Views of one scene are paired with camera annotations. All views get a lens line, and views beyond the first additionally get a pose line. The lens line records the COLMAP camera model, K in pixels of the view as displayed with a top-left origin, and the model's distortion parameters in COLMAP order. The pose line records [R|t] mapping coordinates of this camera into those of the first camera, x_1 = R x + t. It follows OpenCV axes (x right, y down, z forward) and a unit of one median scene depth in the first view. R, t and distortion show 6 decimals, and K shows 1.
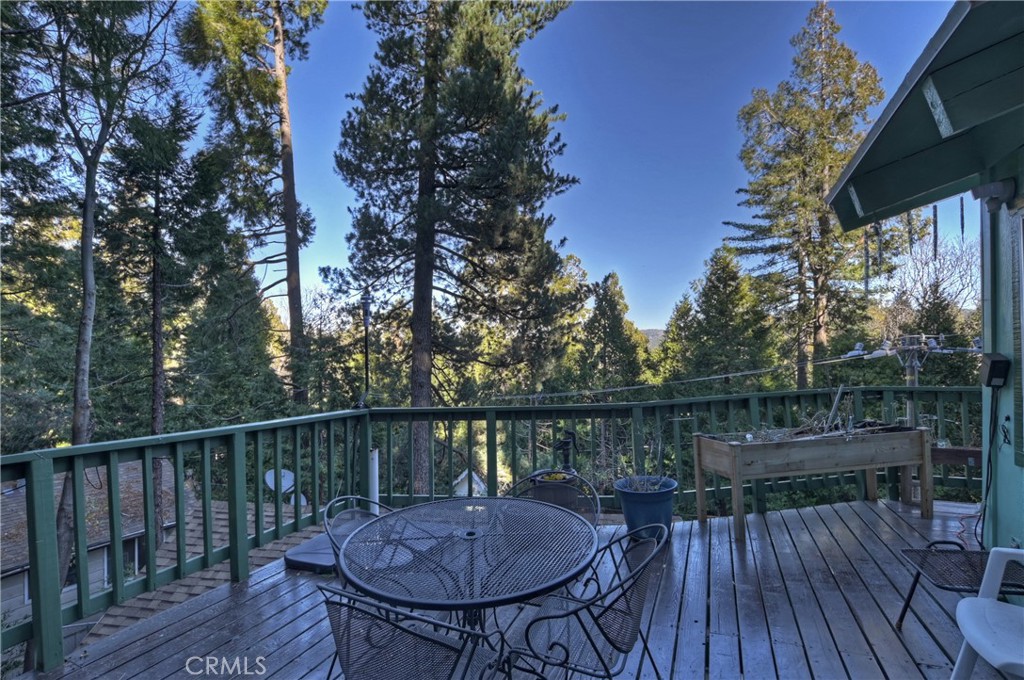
lens RADIAL K [[477.7, 0, 524.8], [0, 477.7, 349.4], [0, 0, 1]] dist [0.015964, -0.000012]
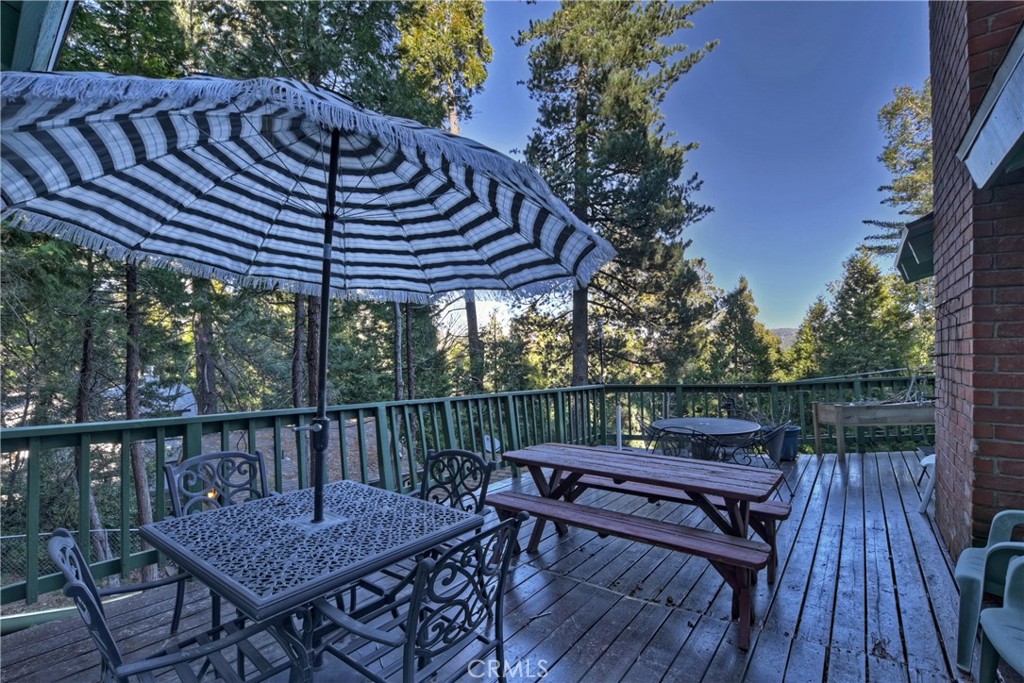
lens RADIAL K [[452.7, 0, 515.1], [0, 452.7, 344.3], [0, 0, 1]] dist [0.003064, -0.000525]
pose [[0.962149, -0.005468, -0.272468, -0.042354], [0.001946, 0.999911, -0.013193, -0.000934], [0.272516, 0.012164, 0.962074, -0.158413]]
